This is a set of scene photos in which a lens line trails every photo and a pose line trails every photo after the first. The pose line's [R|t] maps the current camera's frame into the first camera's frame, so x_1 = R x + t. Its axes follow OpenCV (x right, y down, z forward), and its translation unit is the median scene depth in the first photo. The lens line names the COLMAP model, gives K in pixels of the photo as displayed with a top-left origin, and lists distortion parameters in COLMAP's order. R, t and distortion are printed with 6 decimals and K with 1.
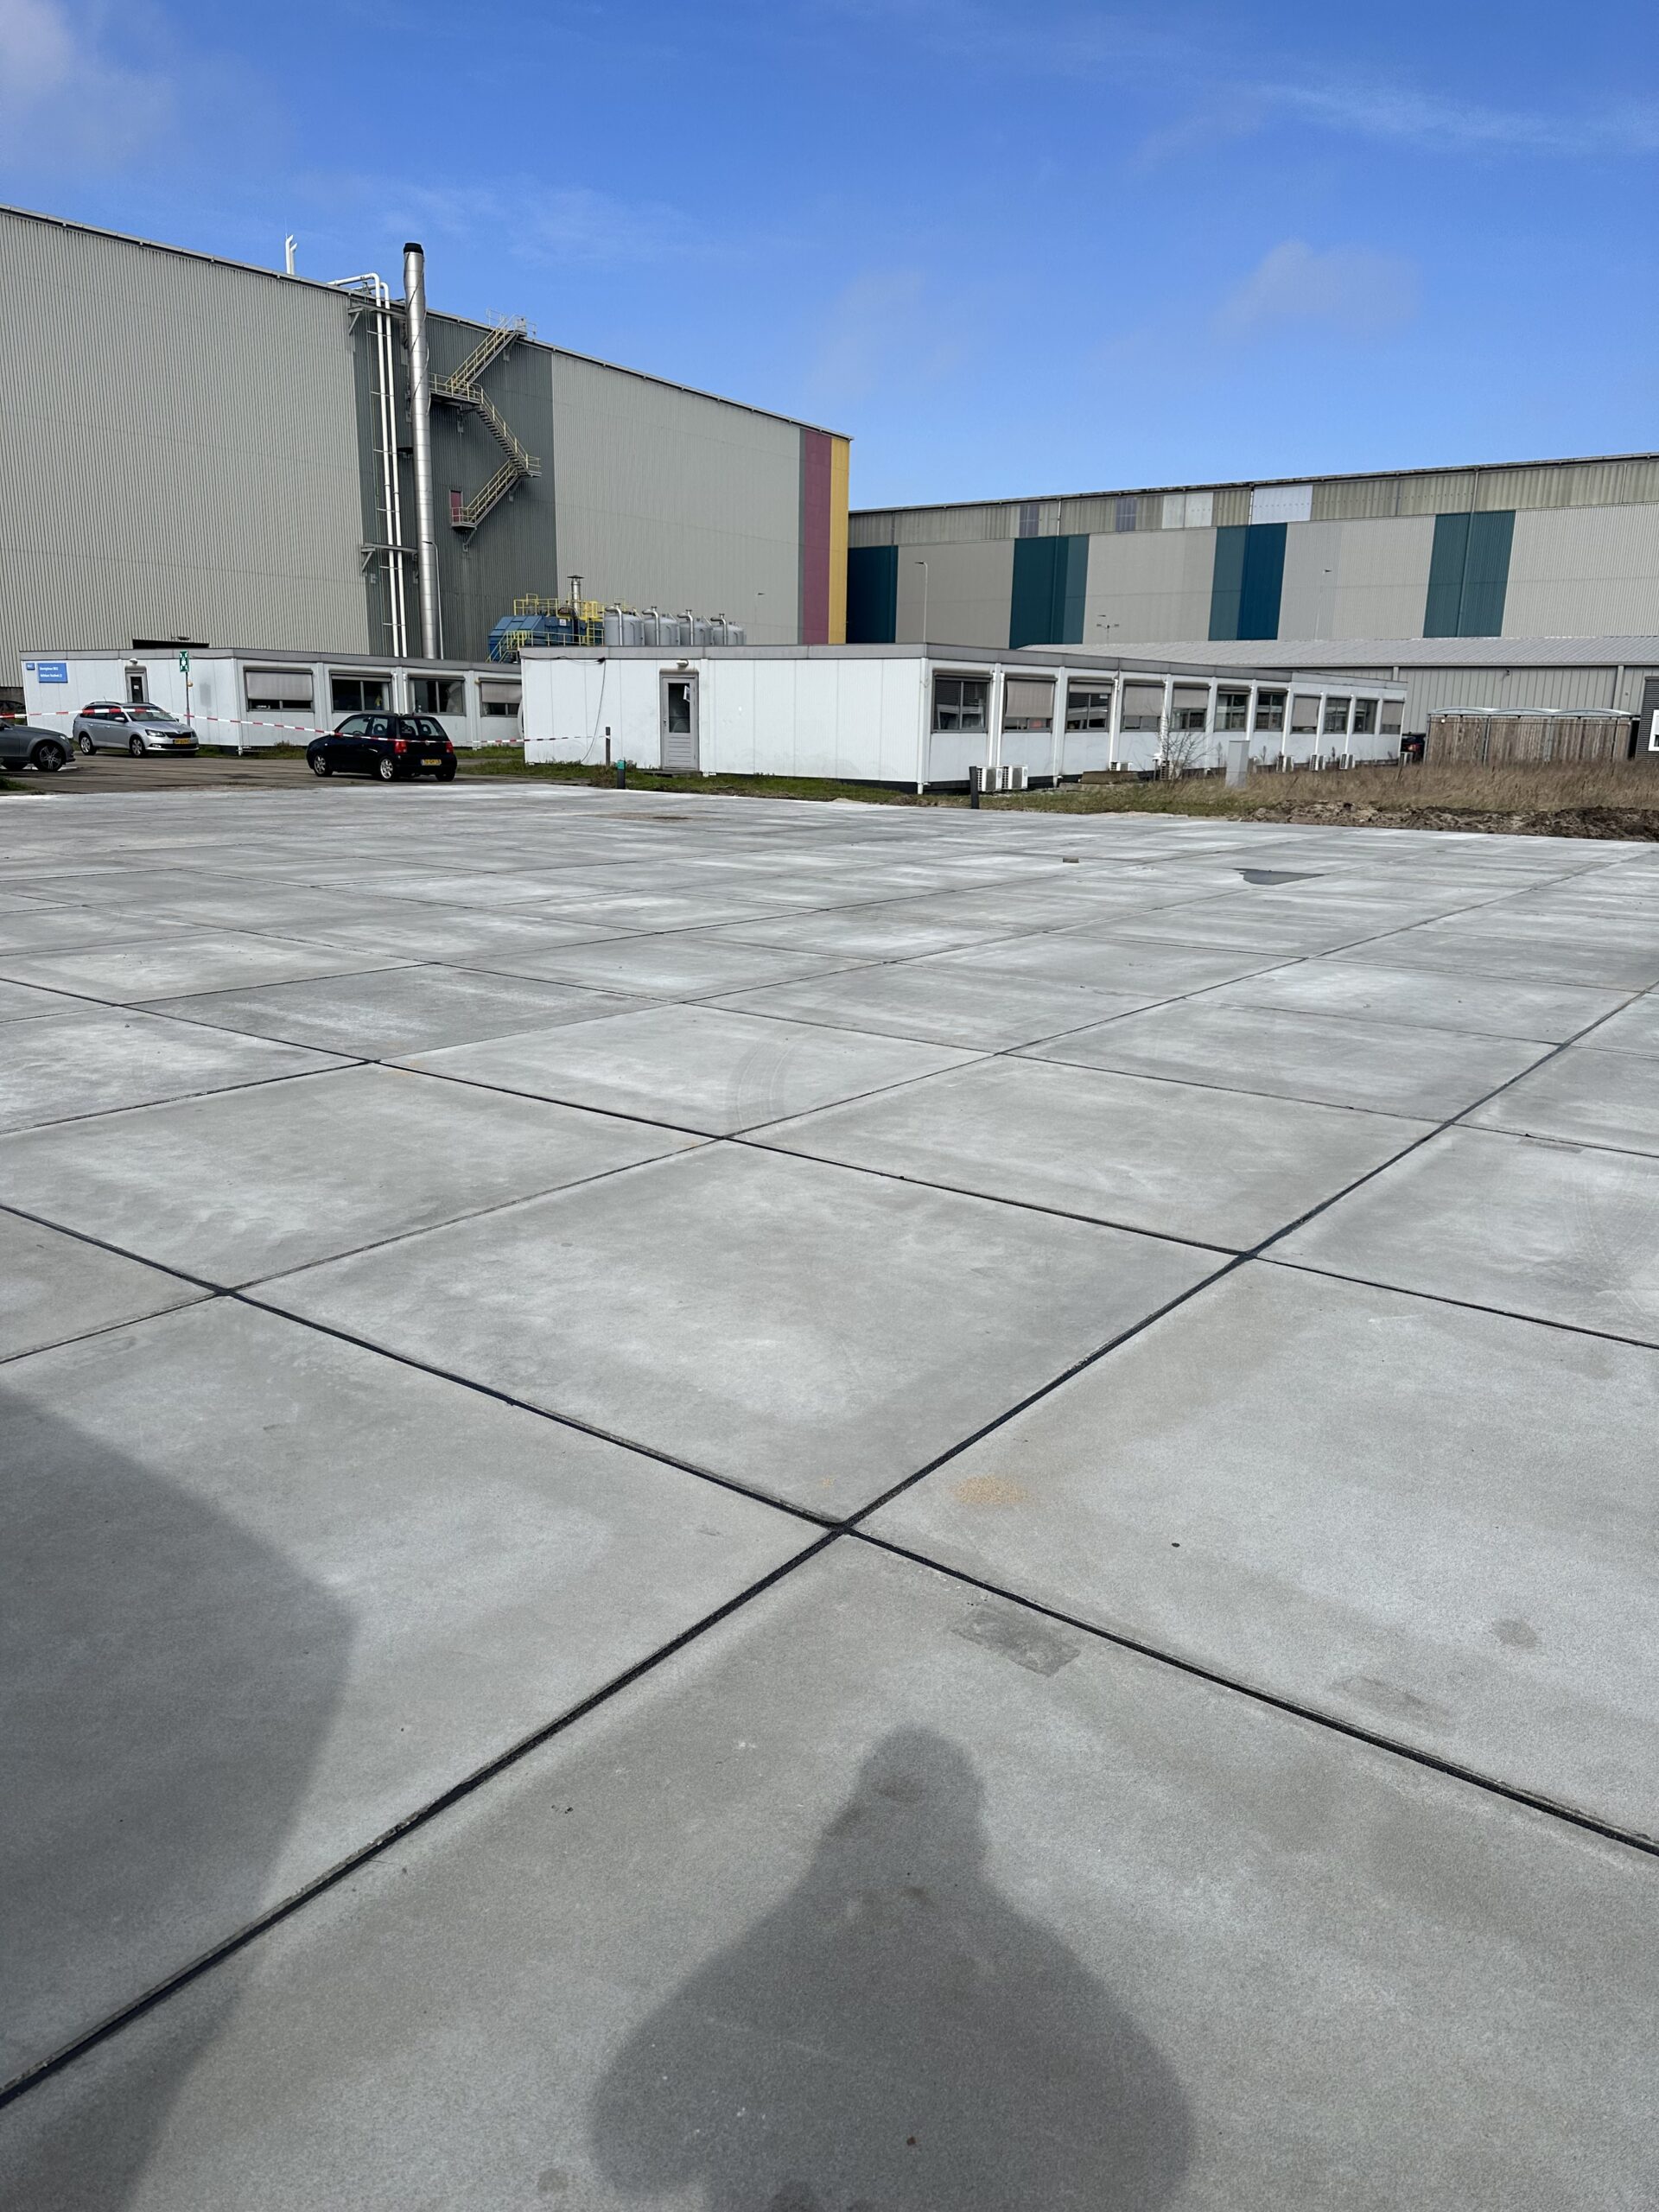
lens RADIAL K [[1546.6, 0, 829.5], [0, 1546.6, 1106.0], [0, 0, 1]] dist [0.107342, -0.143995]
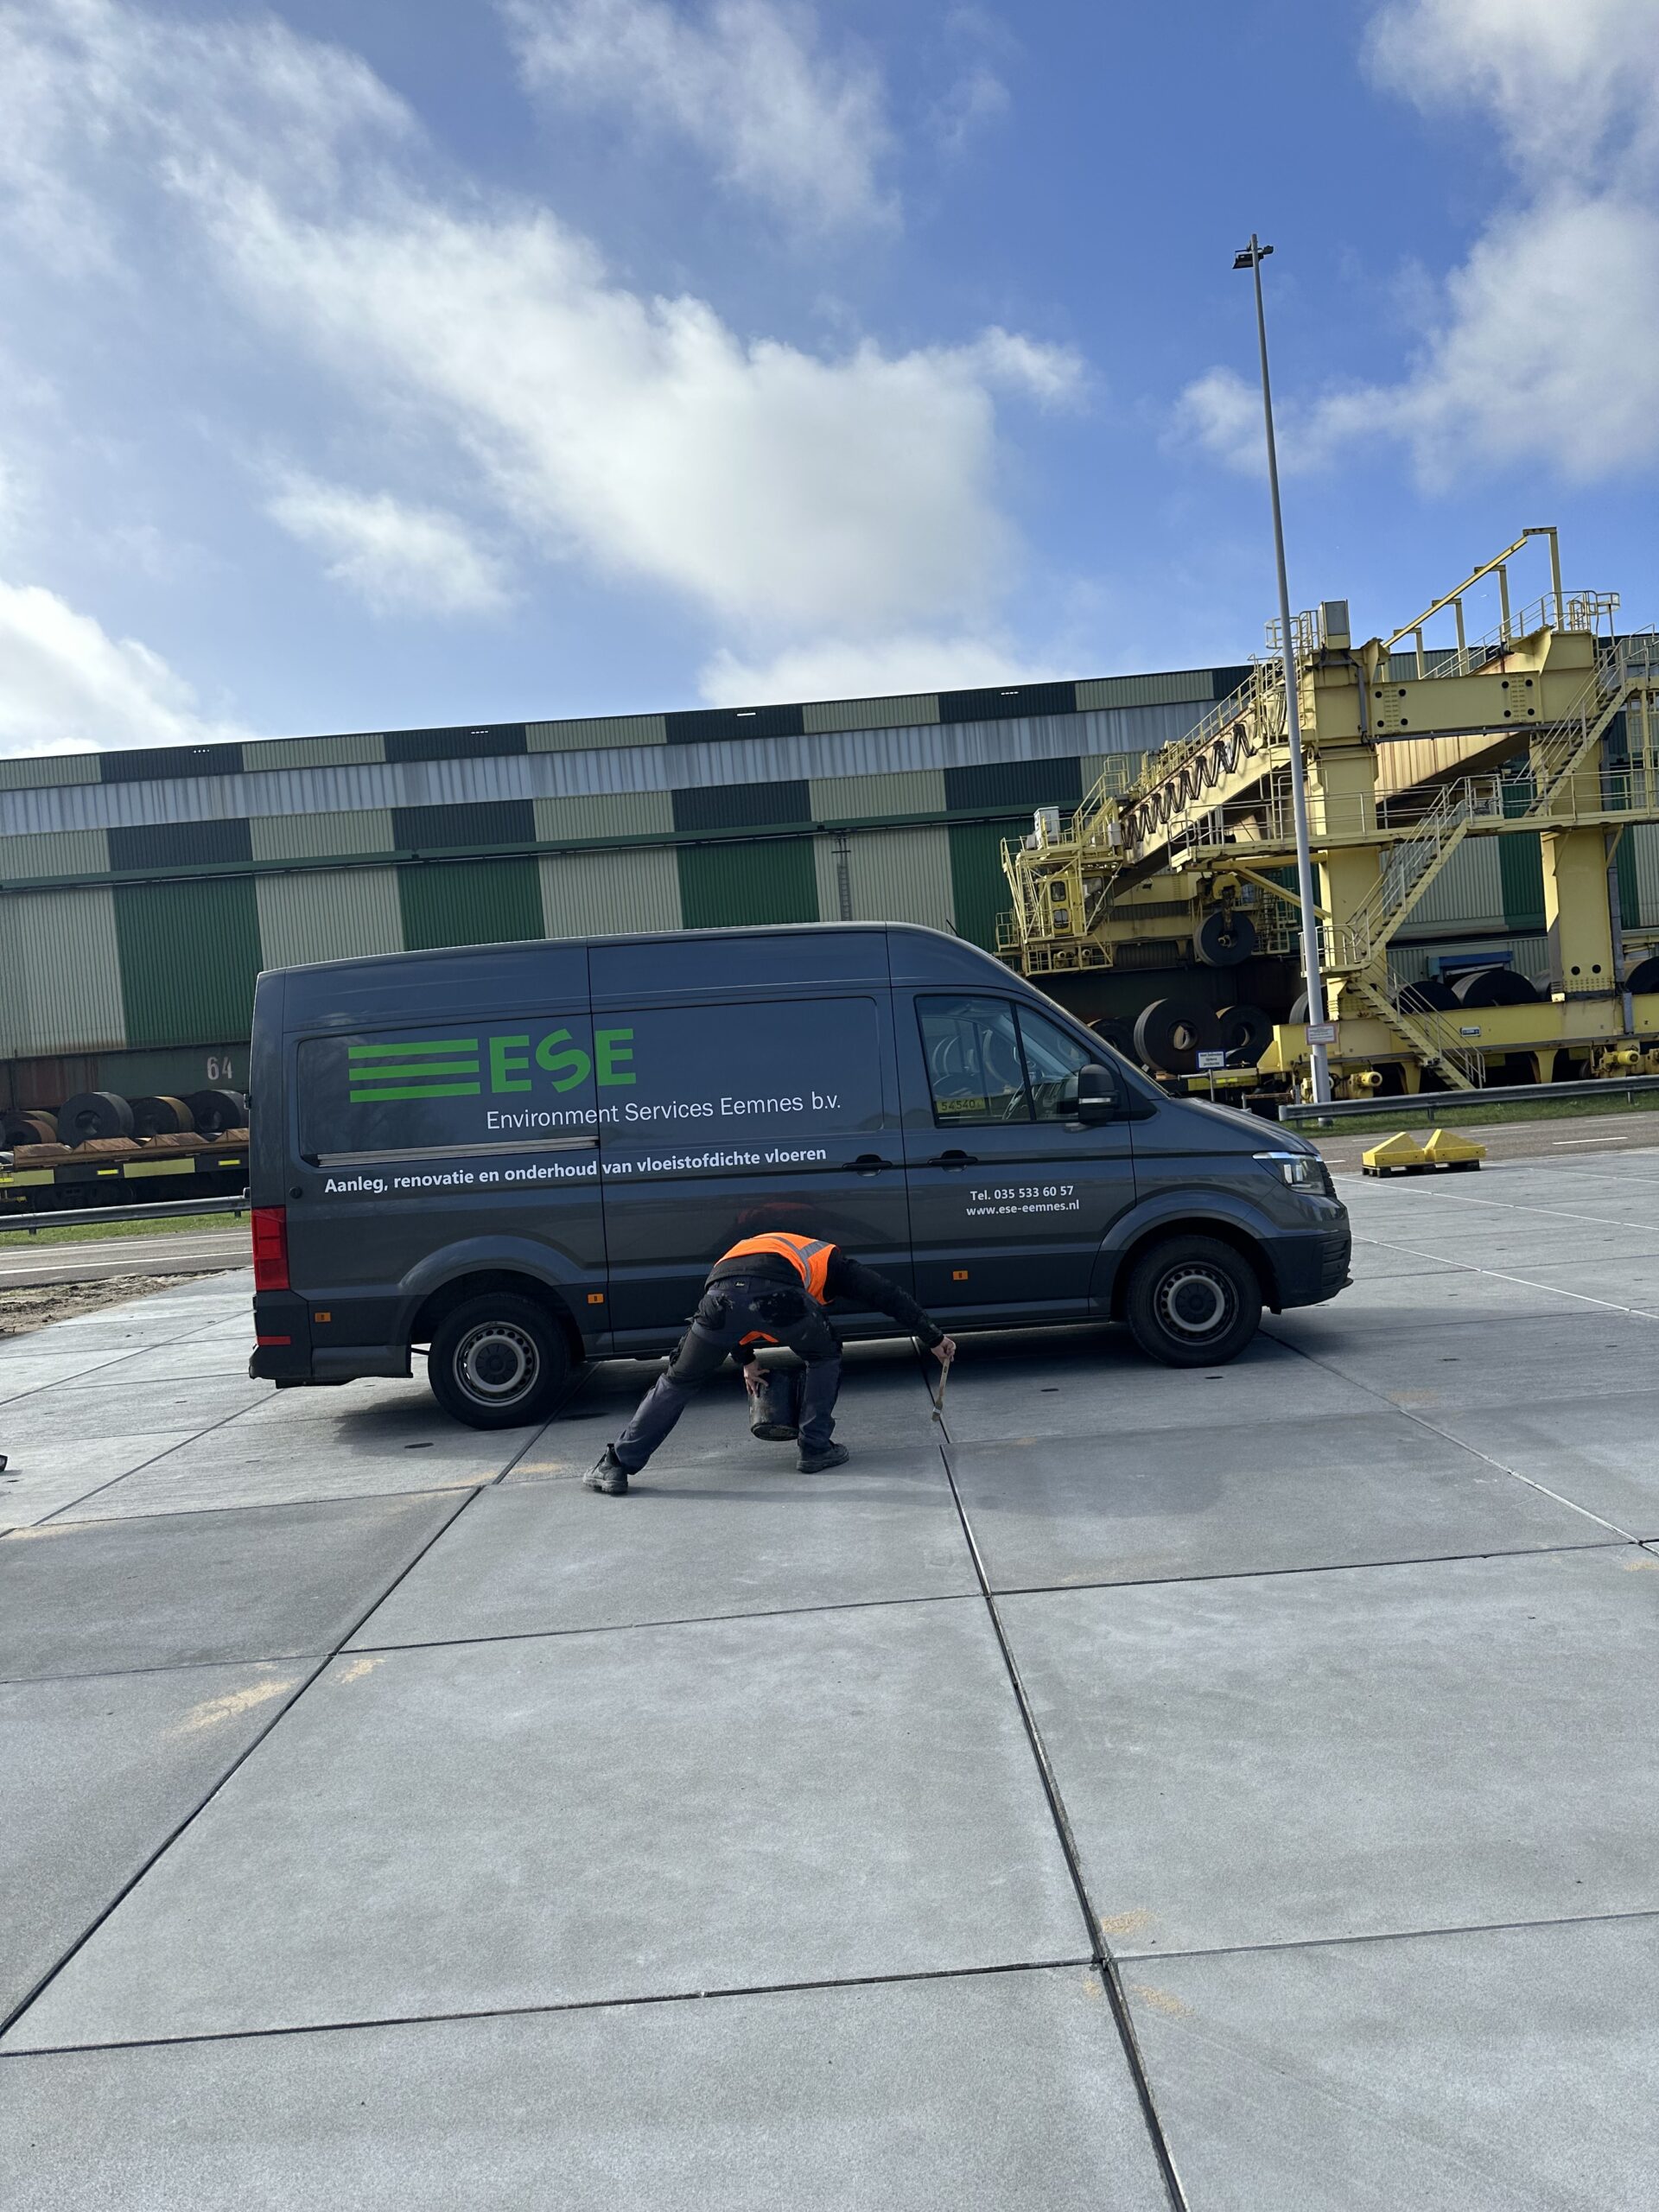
lens RADIAL K [[1546.6, 0, 829.5], [0, 1546.6, 1106.0], [0, 0, 1]] dist [0.107342, -0.143995]
pose [[-0.804062, 0.051557, -0.592306, 0.315912], [-0.074536, 0.979632, 0.186456, -0.371063], [0.589855, 0.194070, -0.783842, 1.466222]]
